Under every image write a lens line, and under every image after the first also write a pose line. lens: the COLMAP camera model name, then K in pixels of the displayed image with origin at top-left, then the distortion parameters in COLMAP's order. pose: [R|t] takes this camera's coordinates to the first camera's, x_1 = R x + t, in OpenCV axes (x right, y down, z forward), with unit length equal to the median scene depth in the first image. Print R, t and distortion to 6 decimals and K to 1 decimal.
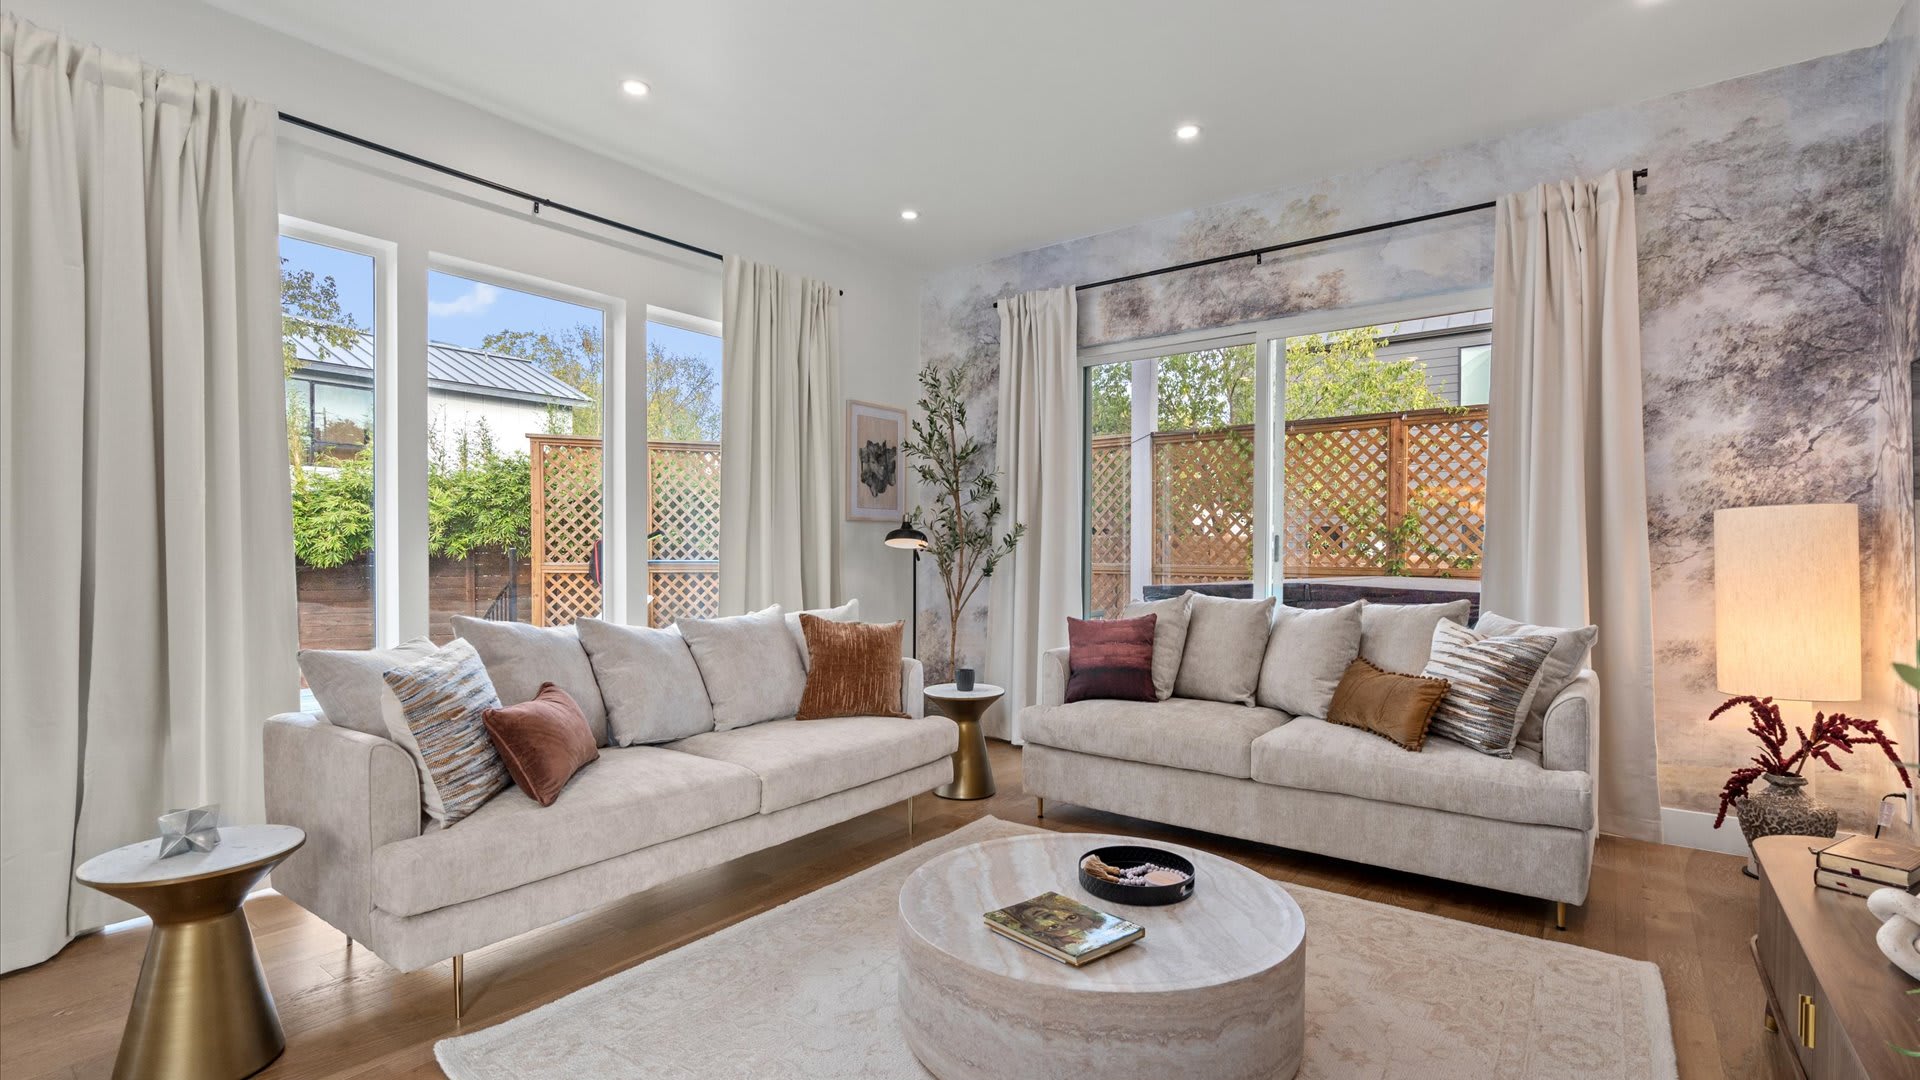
lens RADIAL K [[874.5, 0, 973.8], [0, 874.5, 567.1], [0, 0, 1]] dist [0.002607, 0.001334]
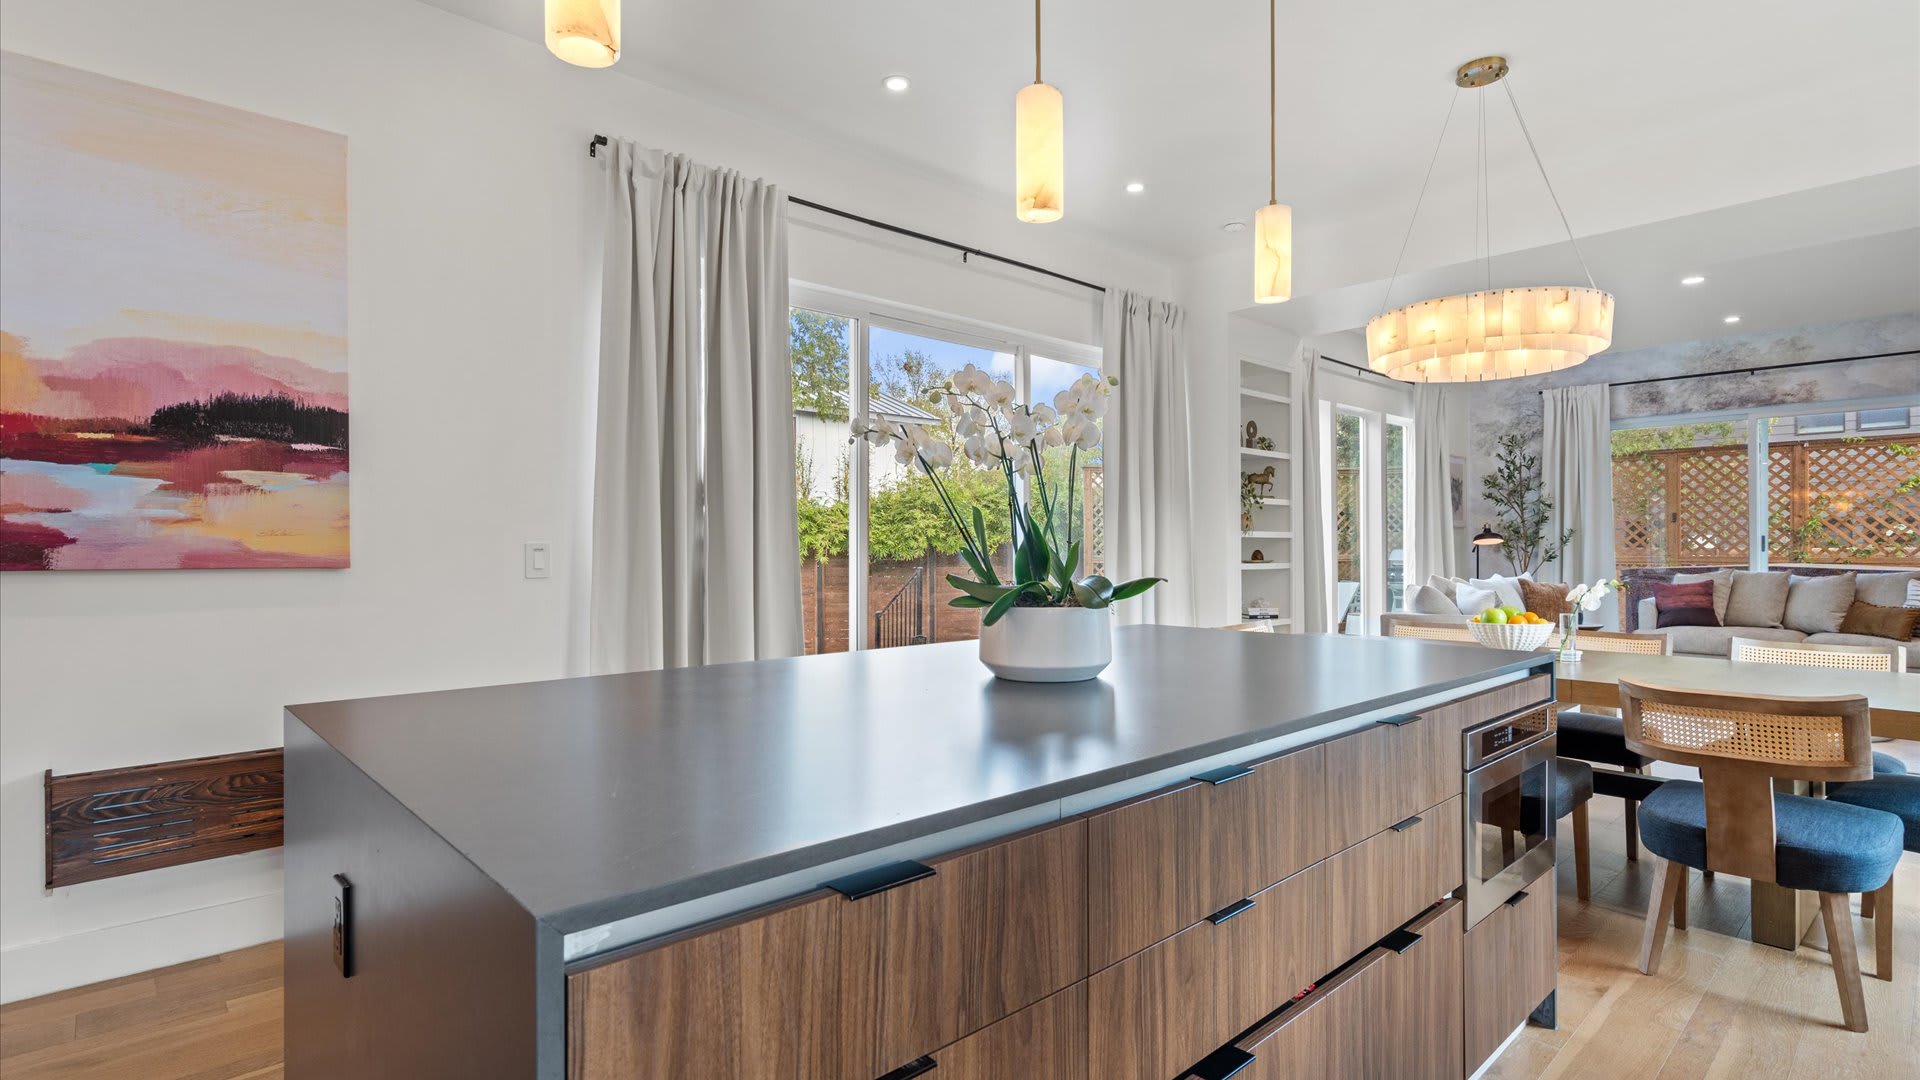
lens RADIAL K [[946.6, 0, 949.5], [0, 946.6, 549.3], [0, 0, 1]] dist [0.002018, 0.000966]
pose [[0.983600, -0.005114, -0.180290, -0.840282], [0.002050, 0.999850, -0.017178, 0.017369], [0.180351, 0.016526, 0.983464, -1.036949]]
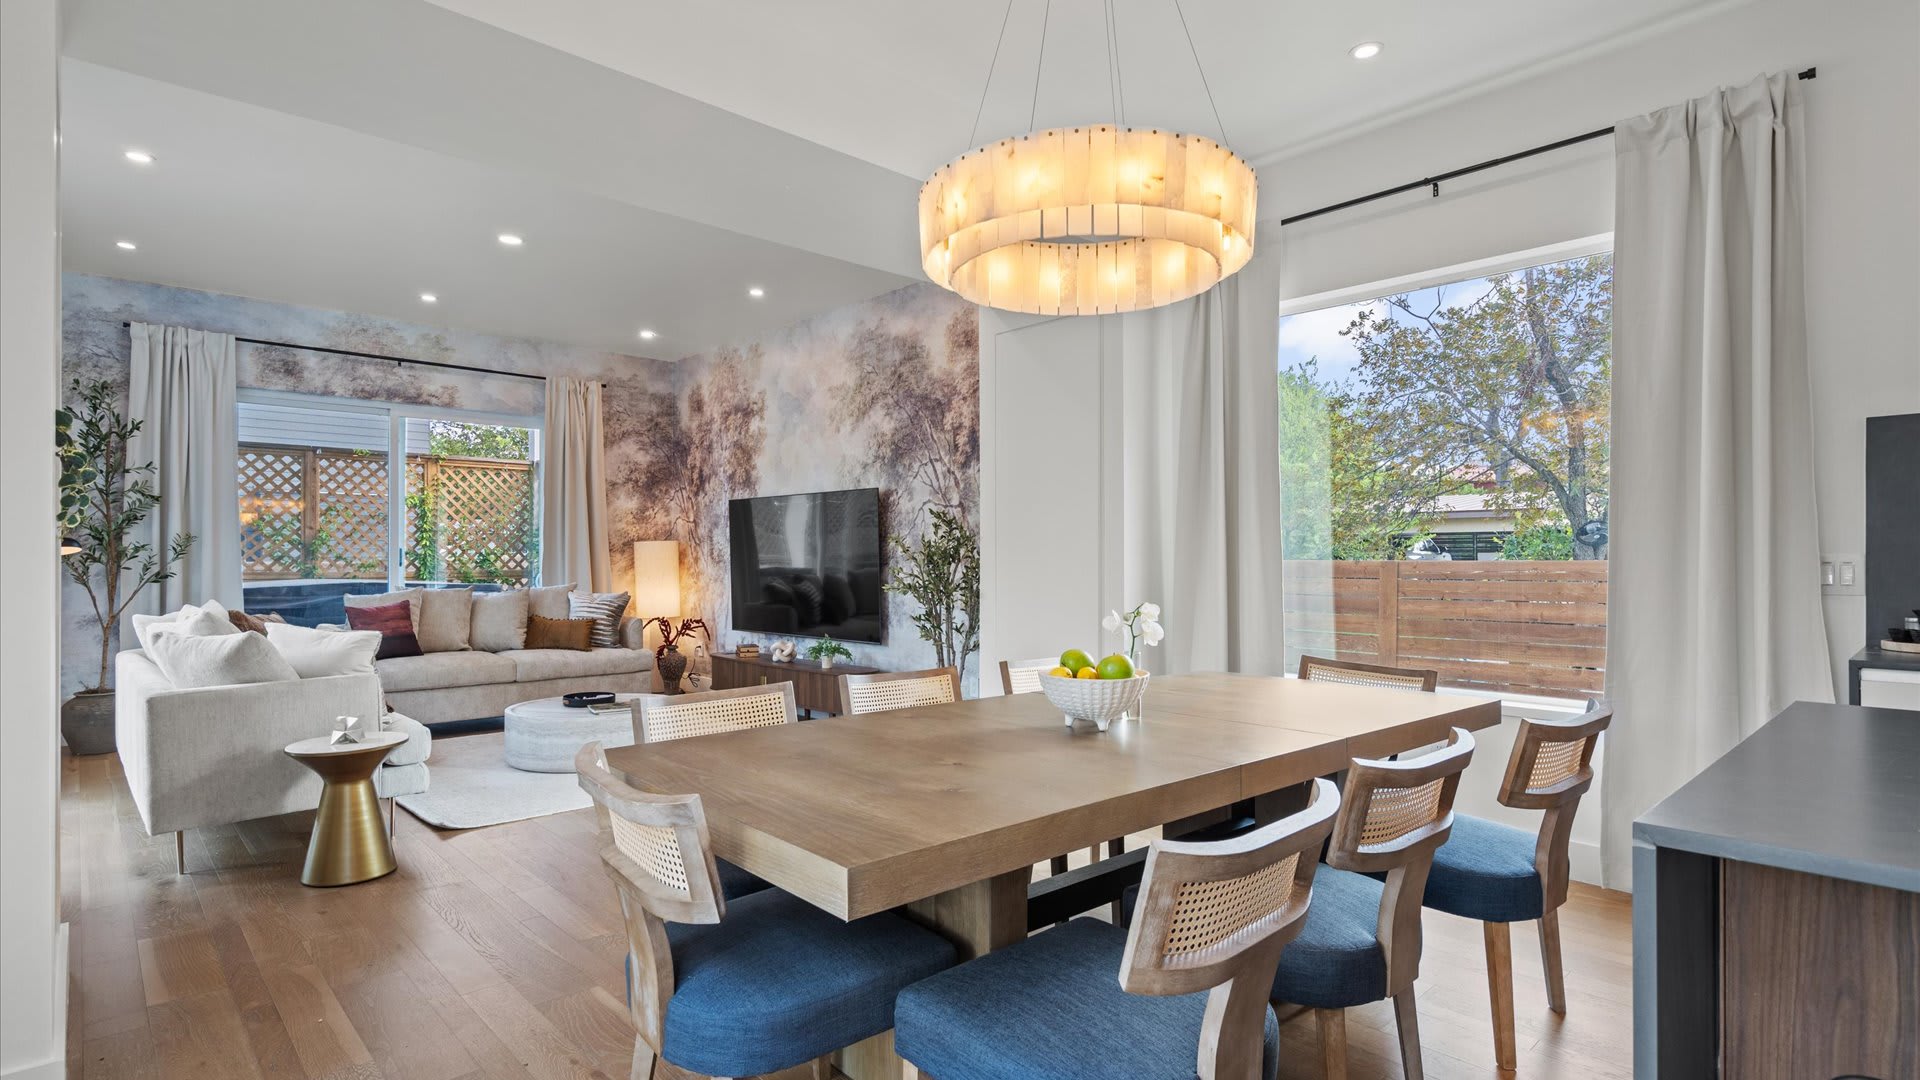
lens RADIAL K [[946.6, 0, 949.5], [0, 946.6, 549.3], [0, 0, 1]] dist [0.002018, 0.000966]
pose [[0.182355, 0.008893, 0.983192, -1.050390], [0.017521, 0.999771, -0.012293, 0.001162], [-0.983077, 0.019468, 0.182158, -0.200854]]
